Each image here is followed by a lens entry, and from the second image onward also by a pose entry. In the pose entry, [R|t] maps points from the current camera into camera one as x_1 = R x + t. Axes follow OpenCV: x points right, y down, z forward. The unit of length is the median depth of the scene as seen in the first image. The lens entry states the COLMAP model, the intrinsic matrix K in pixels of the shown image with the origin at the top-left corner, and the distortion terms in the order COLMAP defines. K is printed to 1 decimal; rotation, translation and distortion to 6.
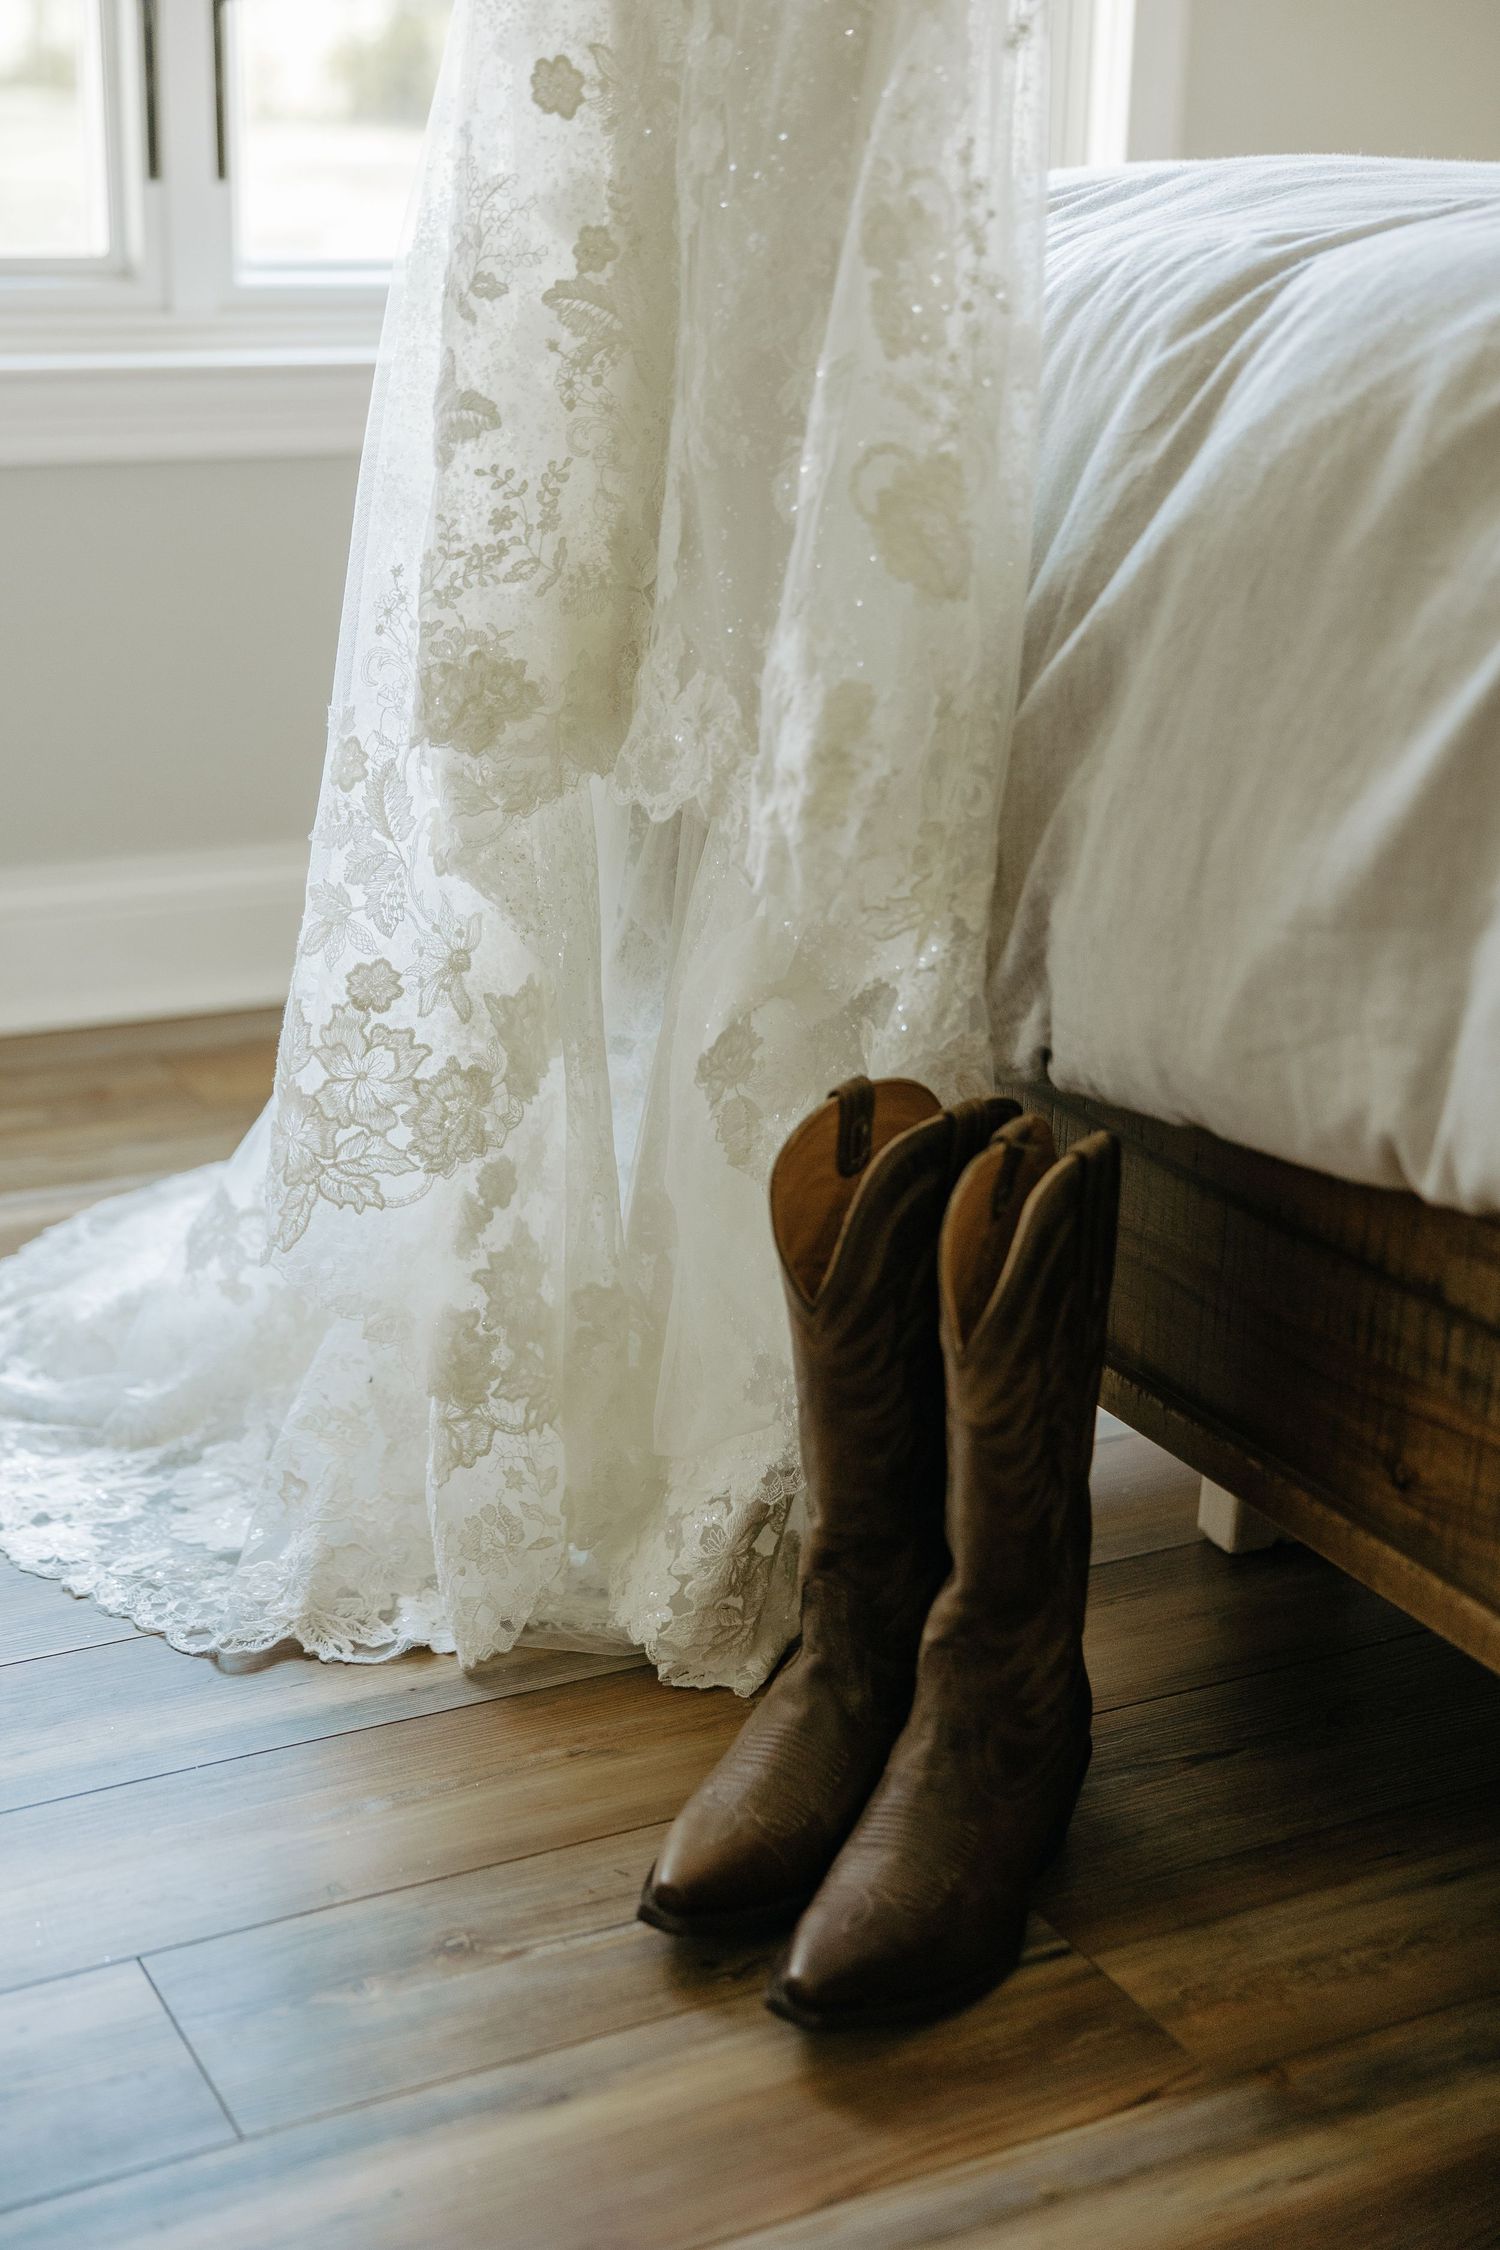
lens RADIAL K [[3083.2, 0, 750.0], [0, 3083.2, 1125.0], [0, 0, 1]] dist [-0.015486, -0.153616]
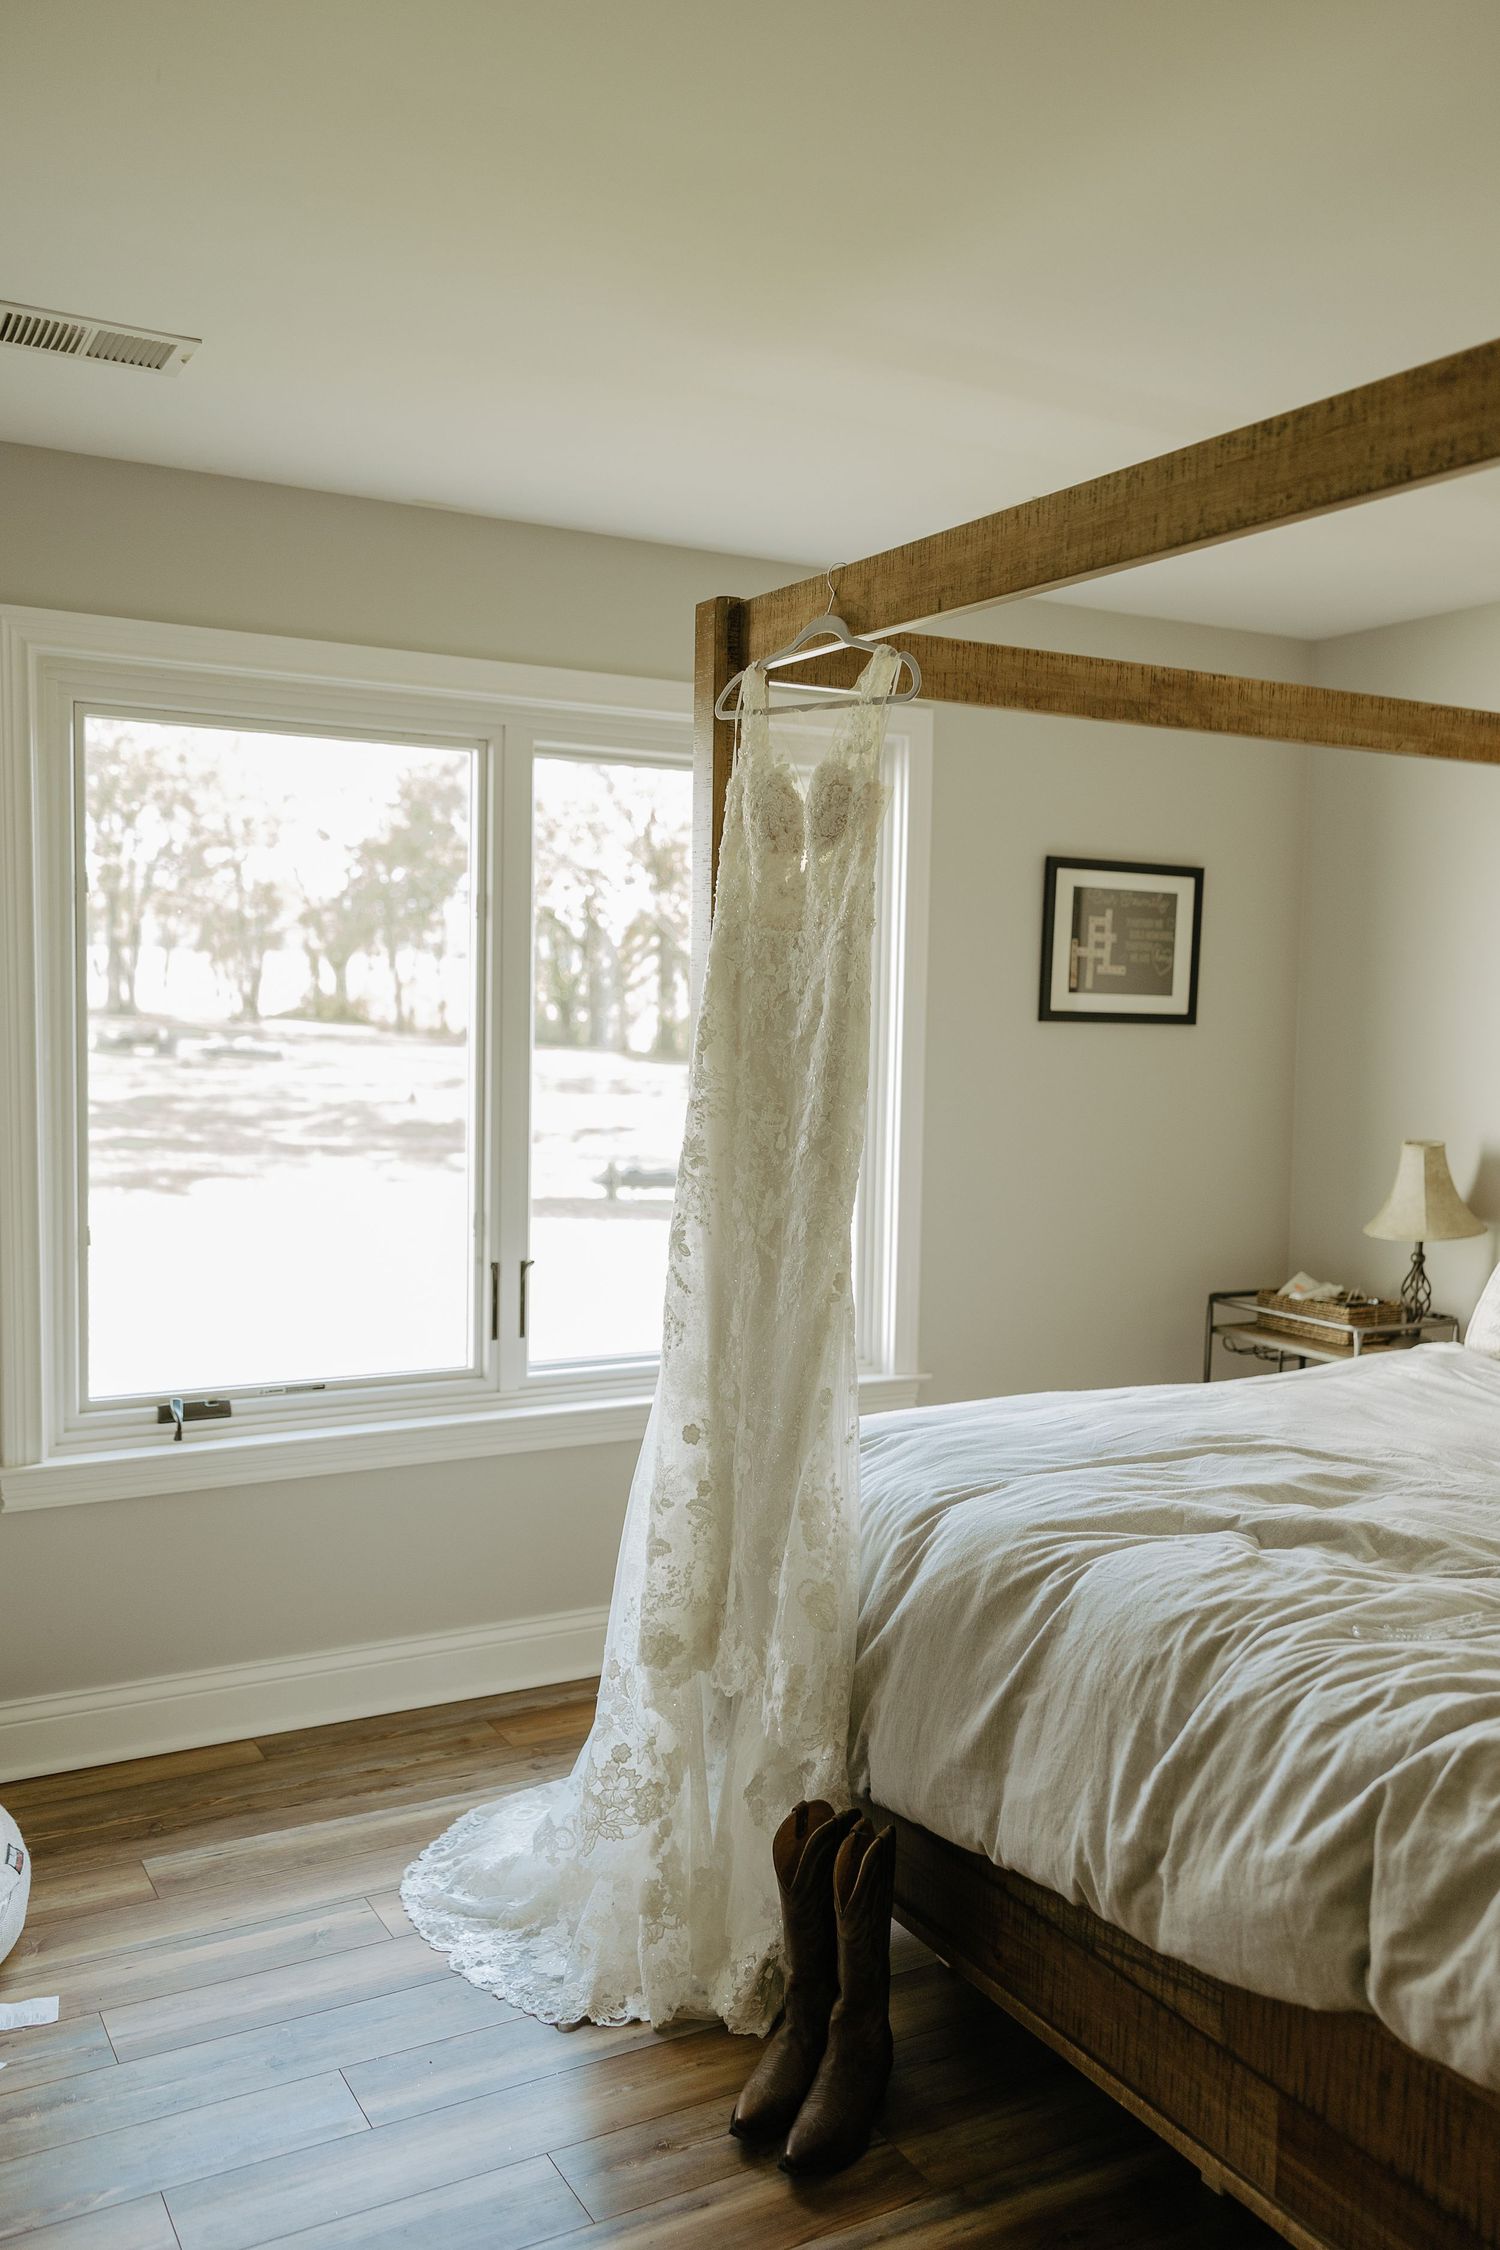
lens RADIAL K [[1804.3, 0, 750.0], [0, 1804.3, 1125.0], [0, 0, 1]] dist [-0.001682, -0.007405]
pose [[0.999704, -0.008005, 0.022960, -0.044358], [0.013613, 0.966658, -0.255709, -0.185645], [-0.020148, 0.255946, 0.966481, -0.727663]]
